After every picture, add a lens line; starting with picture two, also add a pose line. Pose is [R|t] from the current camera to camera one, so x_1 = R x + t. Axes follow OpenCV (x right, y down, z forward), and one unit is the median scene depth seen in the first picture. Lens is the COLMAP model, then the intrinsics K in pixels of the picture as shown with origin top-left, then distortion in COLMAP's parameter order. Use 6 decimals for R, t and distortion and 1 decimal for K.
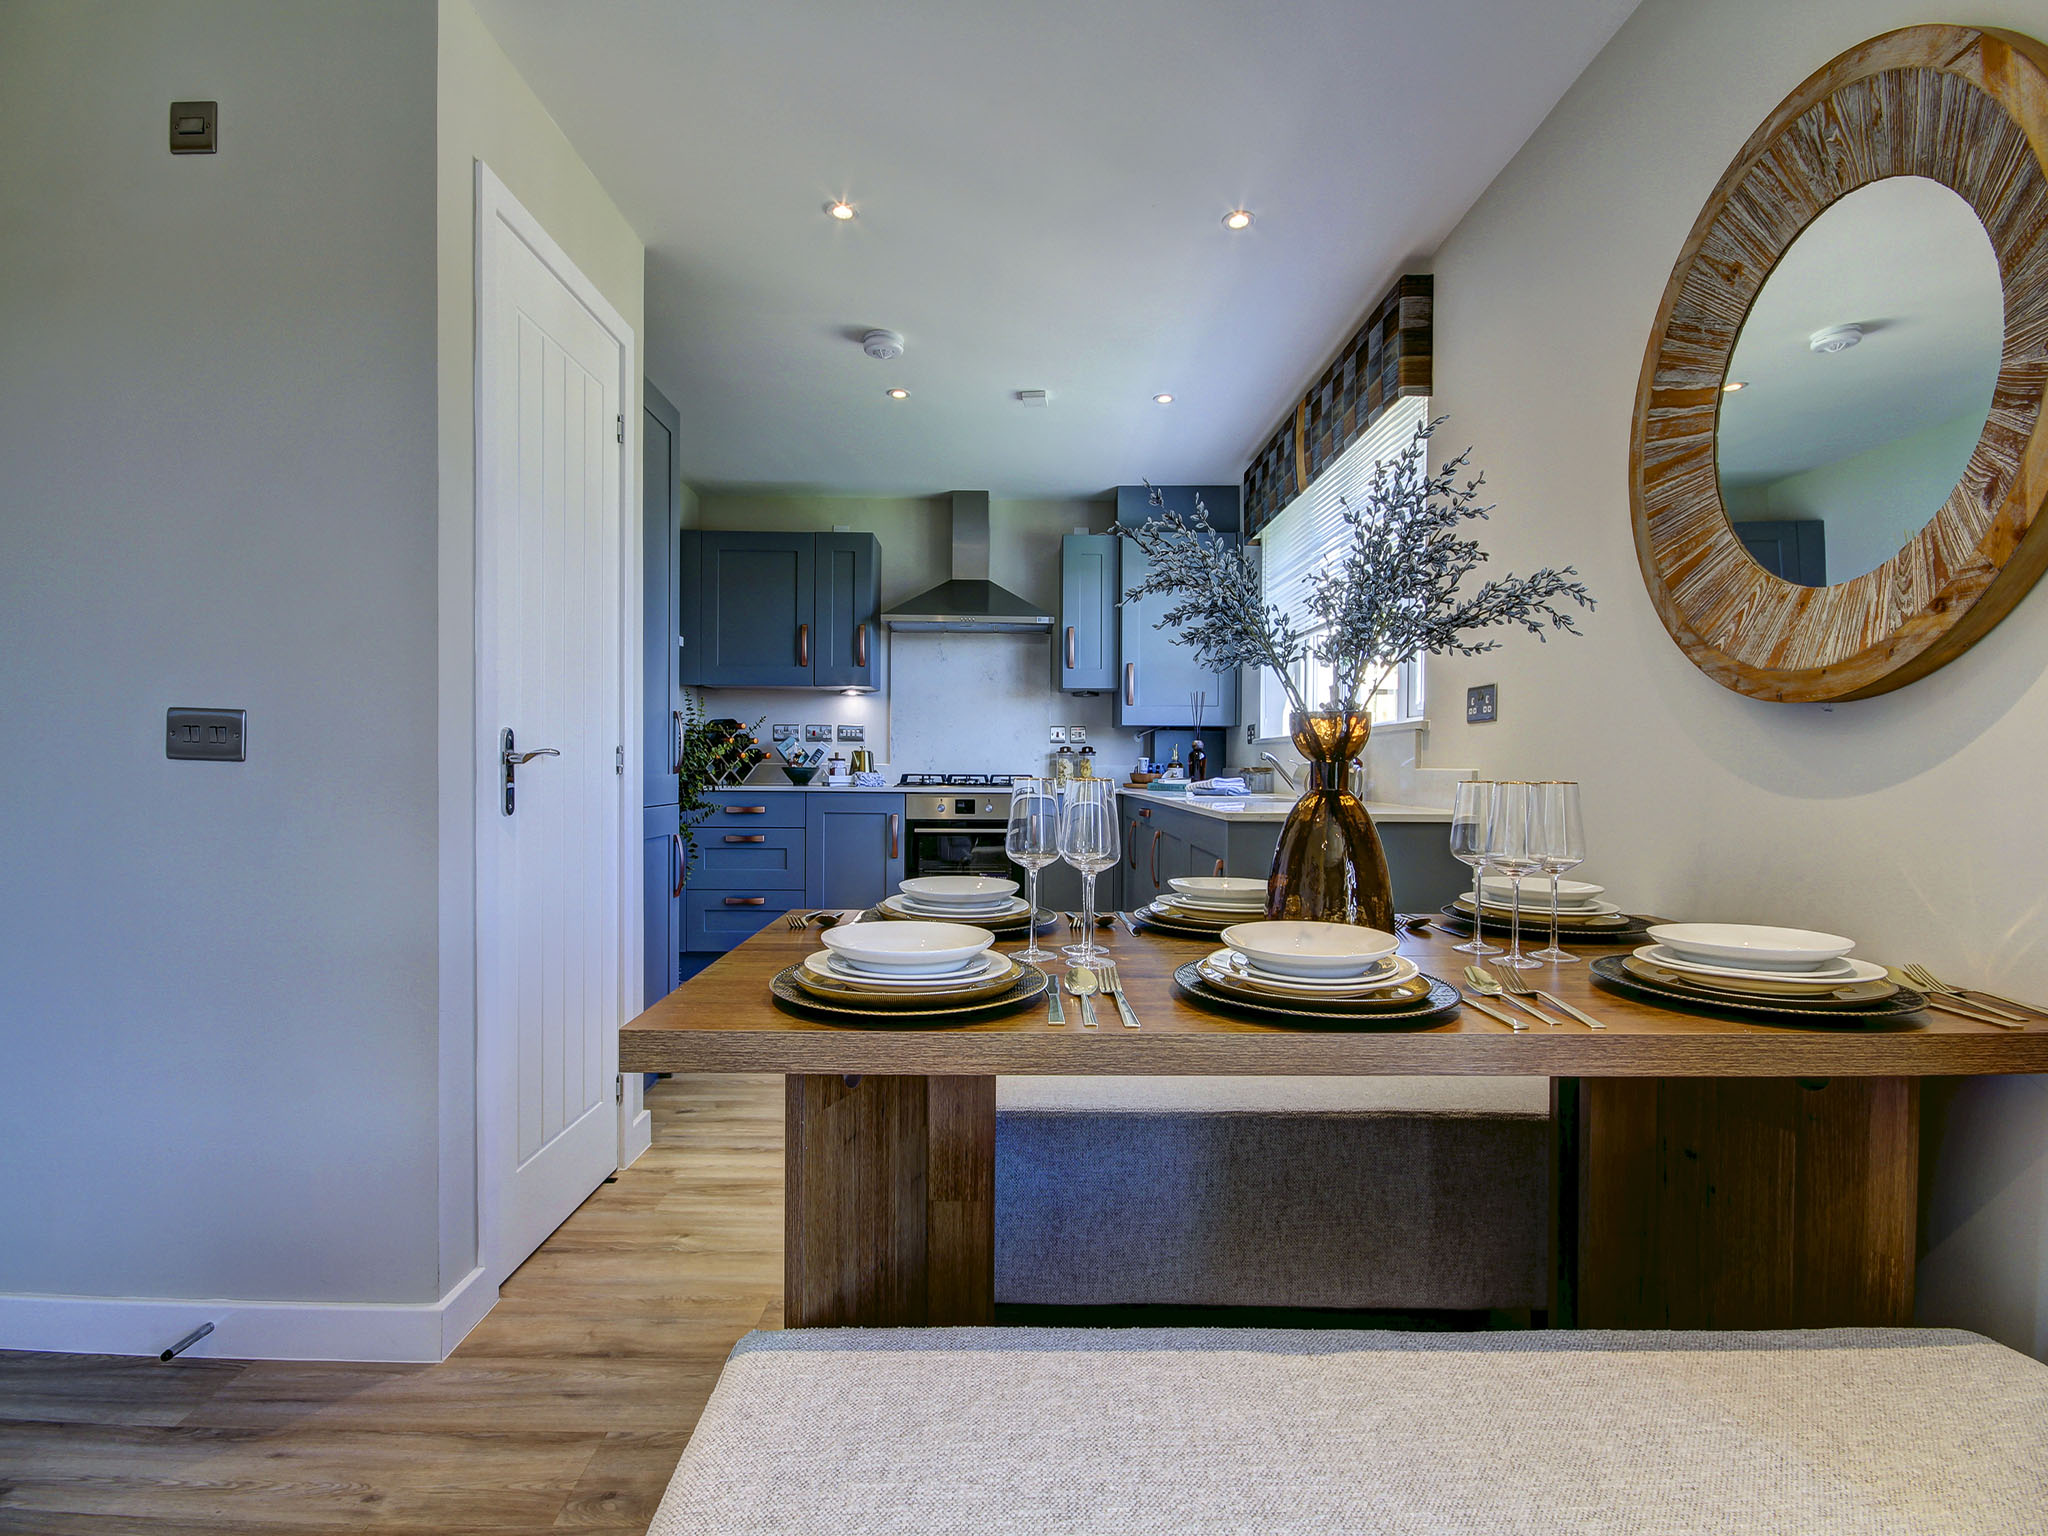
lens RADIAL K [[957.0, 0, 997.4], [0, 957.0, 765.9], [0, 0, 1]] dist [0.046343, -0.005529]
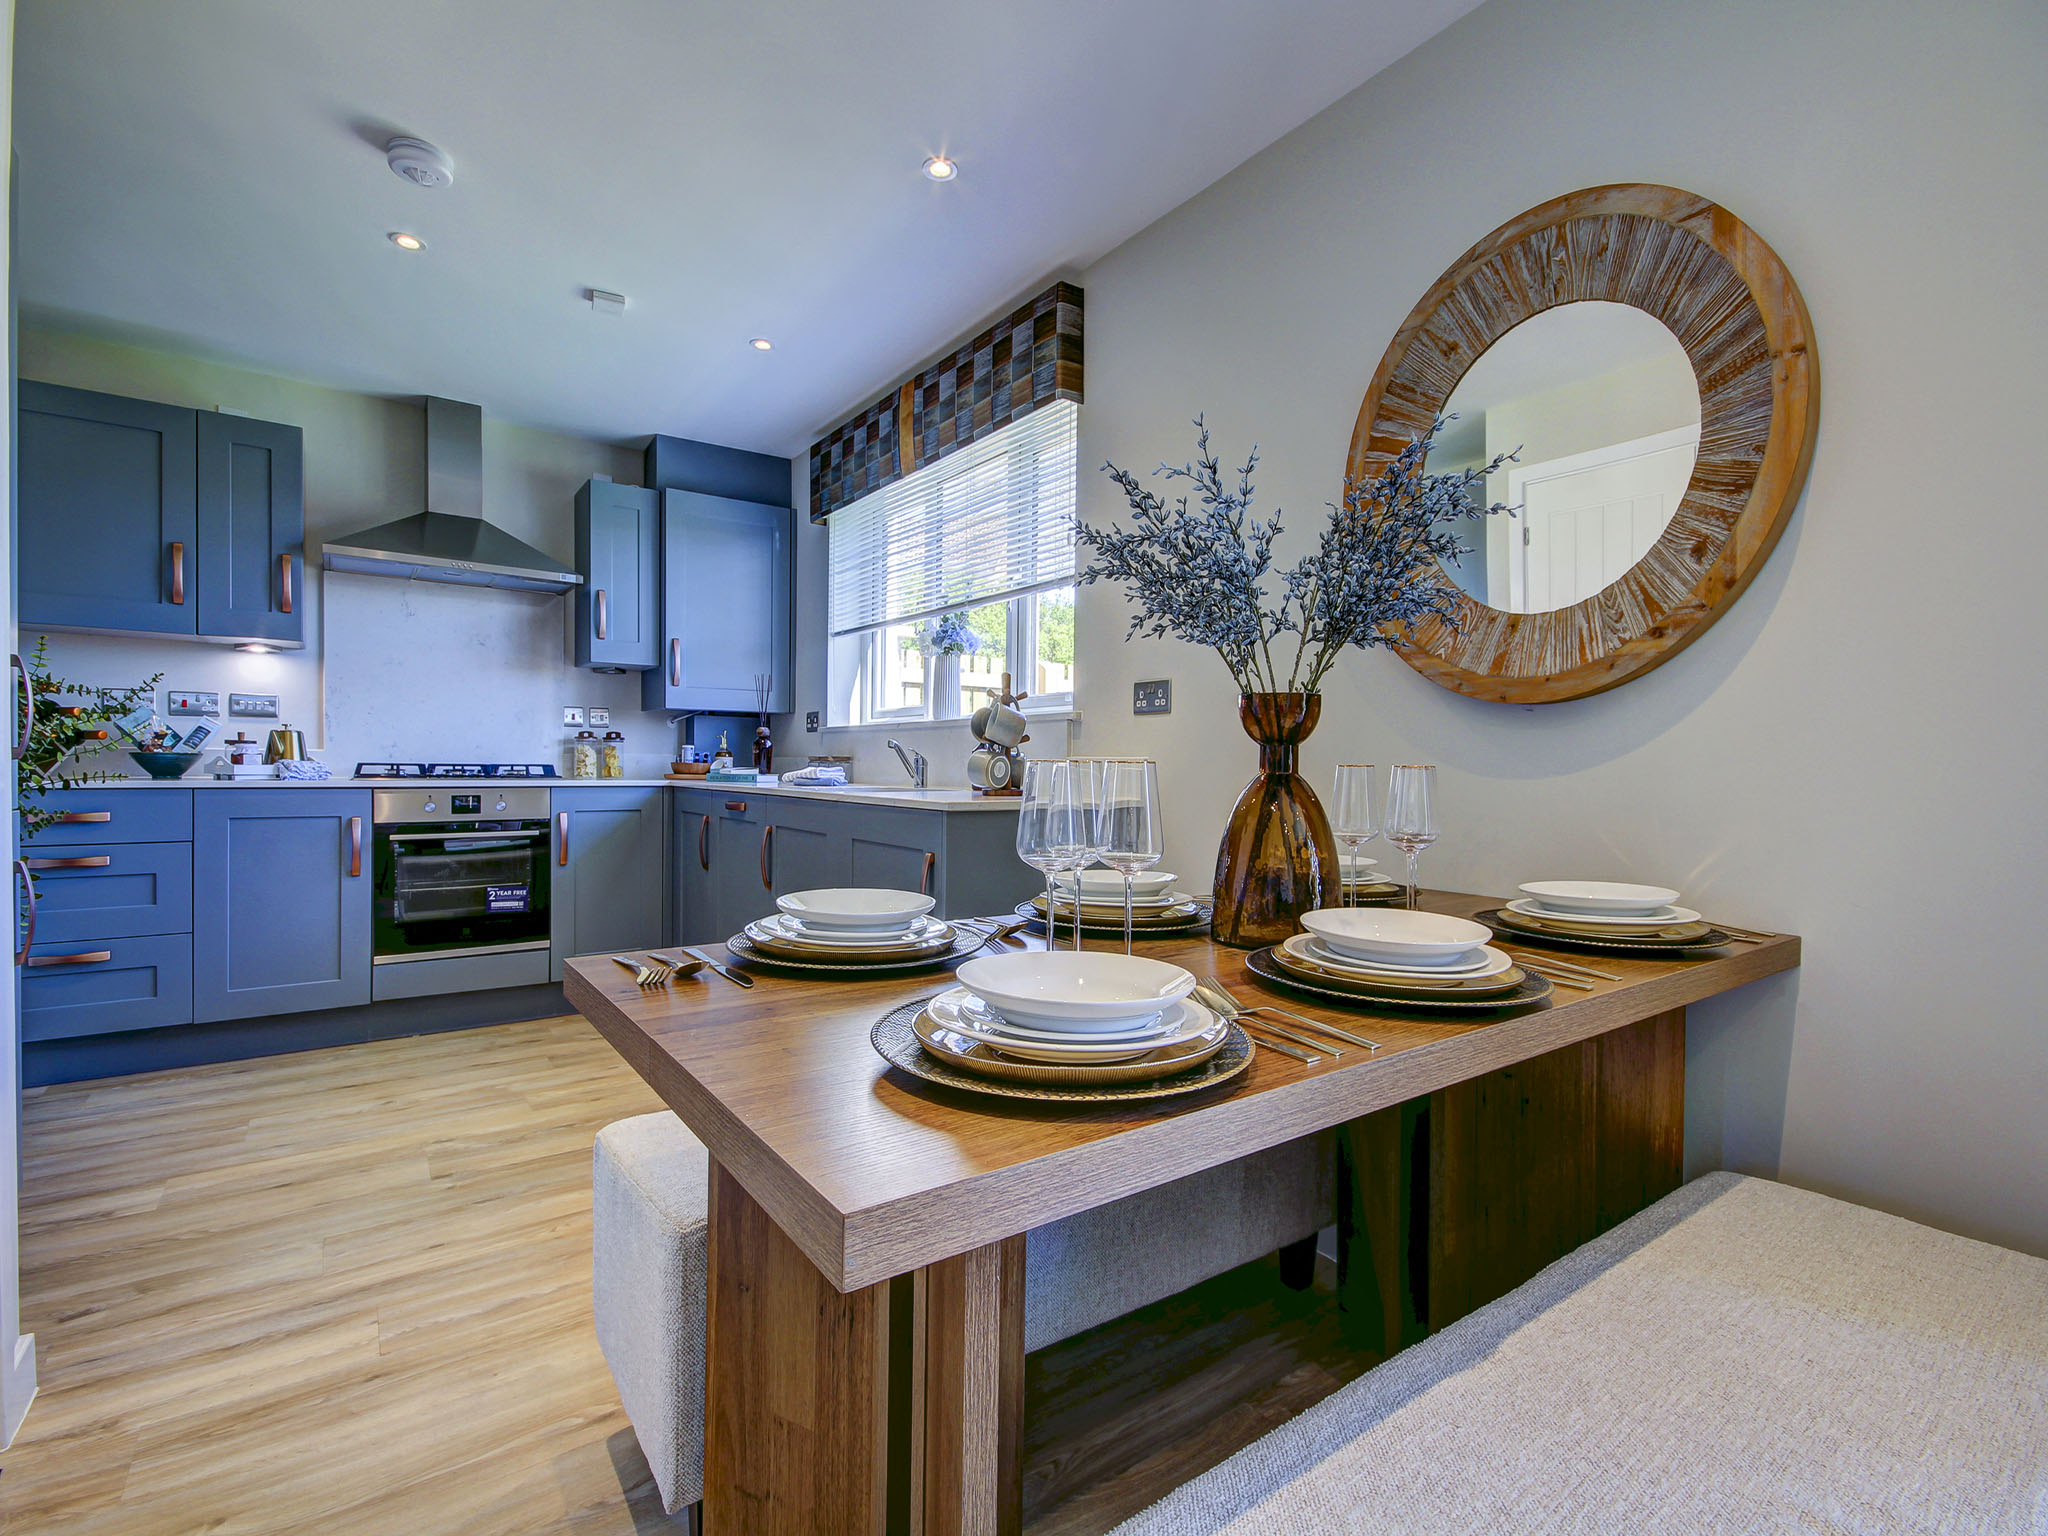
lens RADIAL K [[957.0, 0, 1024.6], [0, 957.0, 769.6], [0, 0, 1]] dist [0.046343, -0.005529]
pose [[0.824833, -0.003525, 0.565366, -0.181564], [-0.004460, 0.999909, 0.012741, 0.003066], [-0.565359, -0.013031, 0.824742, 0.149206]]
